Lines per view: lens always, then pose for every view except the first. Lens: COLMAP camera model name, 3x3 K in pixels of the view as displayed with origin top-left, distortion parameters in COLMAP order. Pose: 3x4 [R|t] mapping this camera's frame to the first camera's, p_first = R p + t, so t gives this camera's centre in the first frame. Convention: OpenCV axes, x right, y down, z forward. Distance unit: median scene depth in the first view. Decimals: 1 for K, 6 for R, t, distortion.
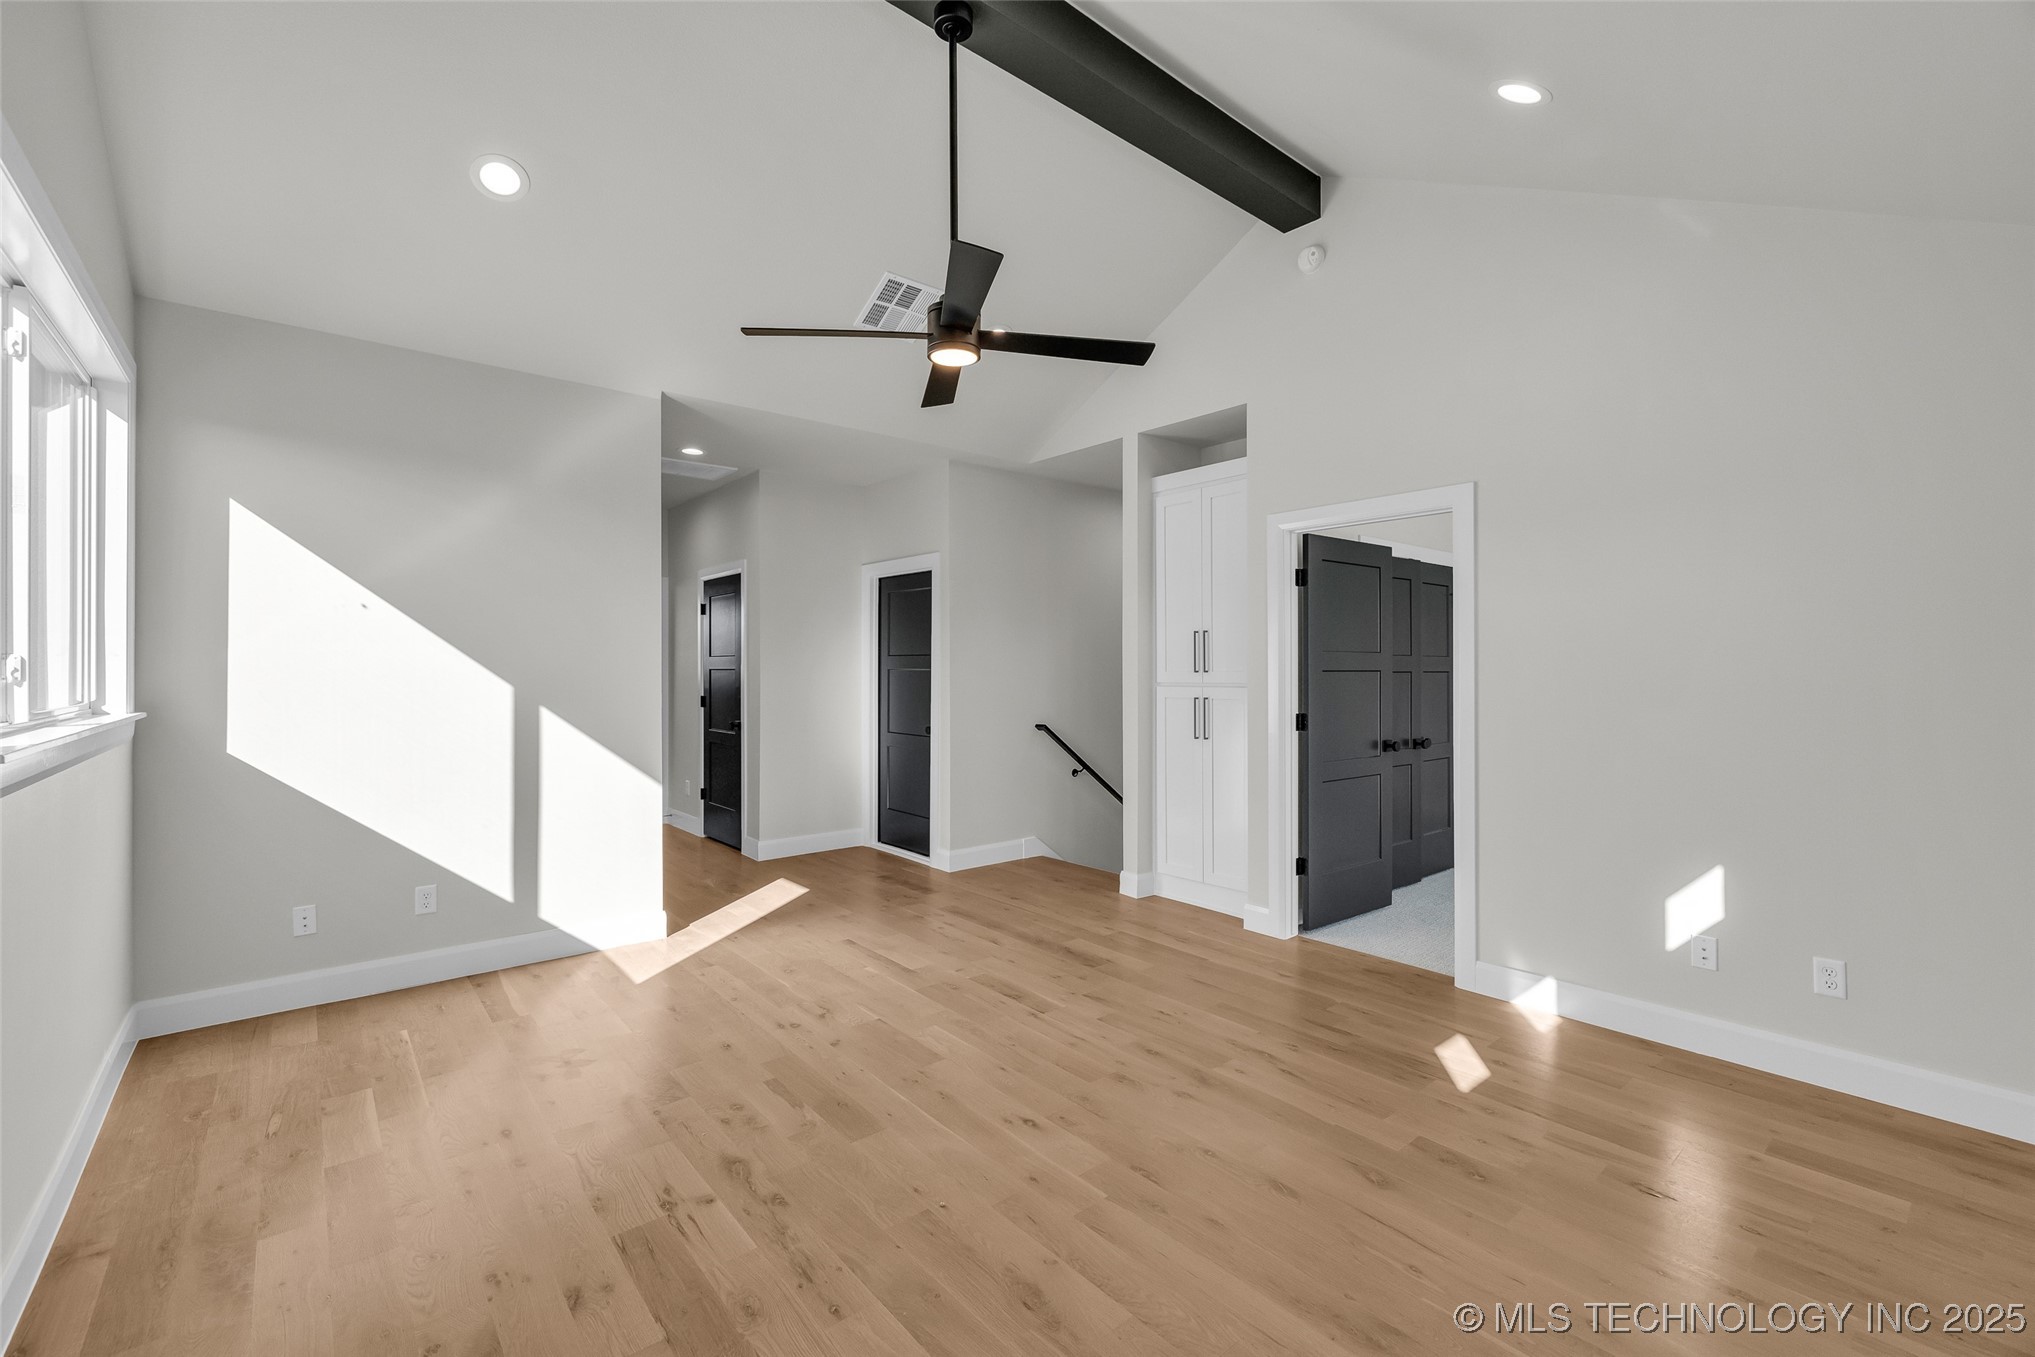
lens RADIAL K [[857.5, 0, 1012.6], [0, 857.5, 665.1], [0, 0, 1]] dist [-0.002915, 0.000513]
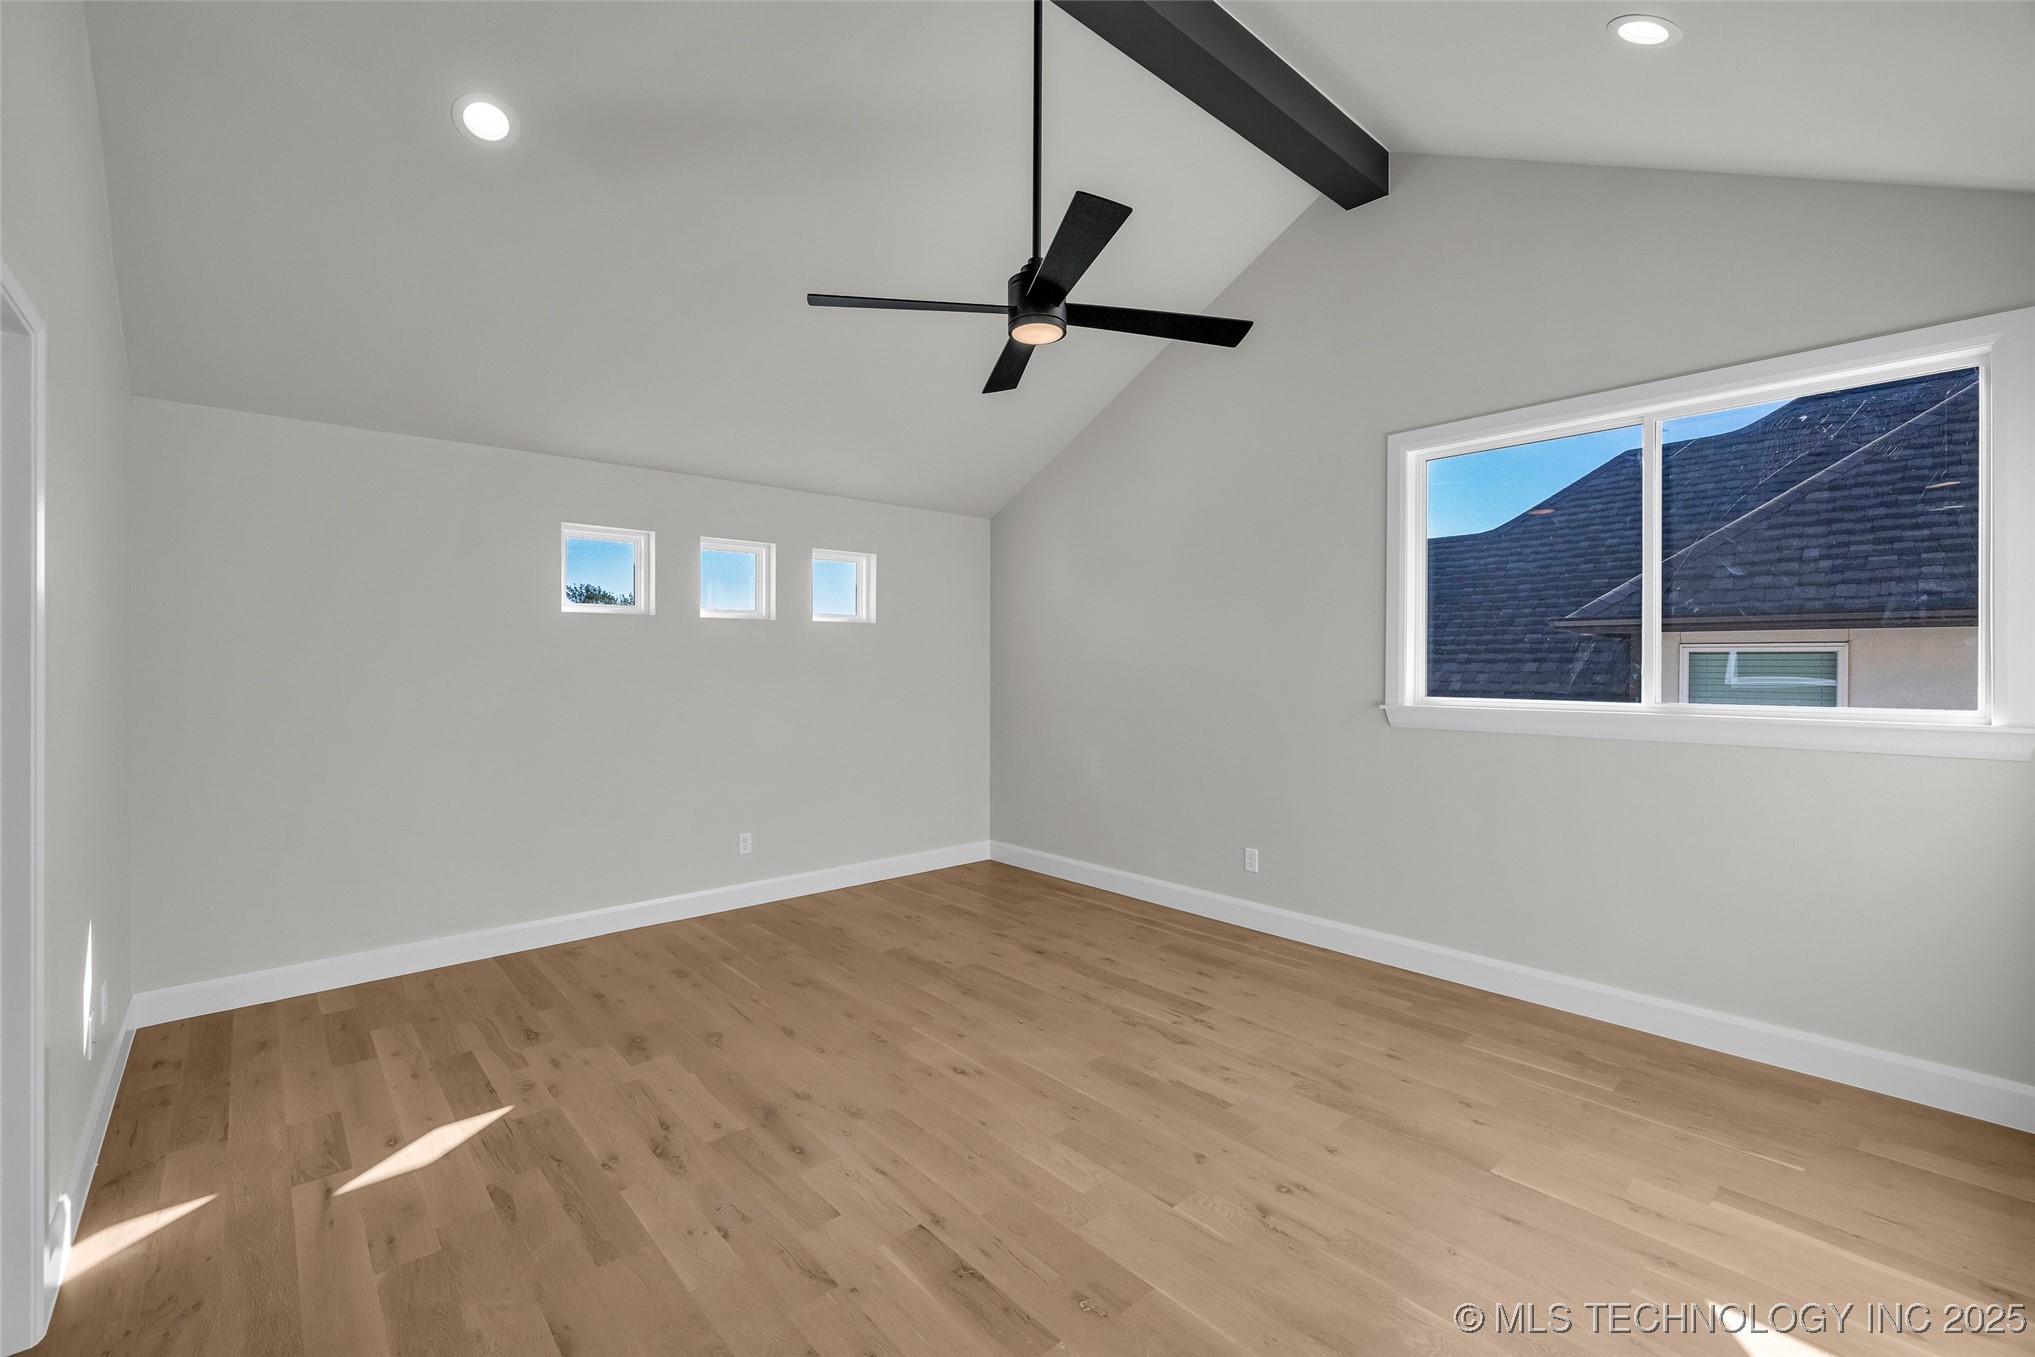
lens RADIAL K [[857.5, 0, 1012.6], [0, 857.5, 665.1], [0, 0, 1]] dist [-0.002915, 0.000513]
pose [[-0.999557, -0.000970, -0.029746, -0.015048], [-0.000855, 0.999992, -0.003868, -0.001286], [0.029750, -0.003841, -0.999550, 1.904741]]
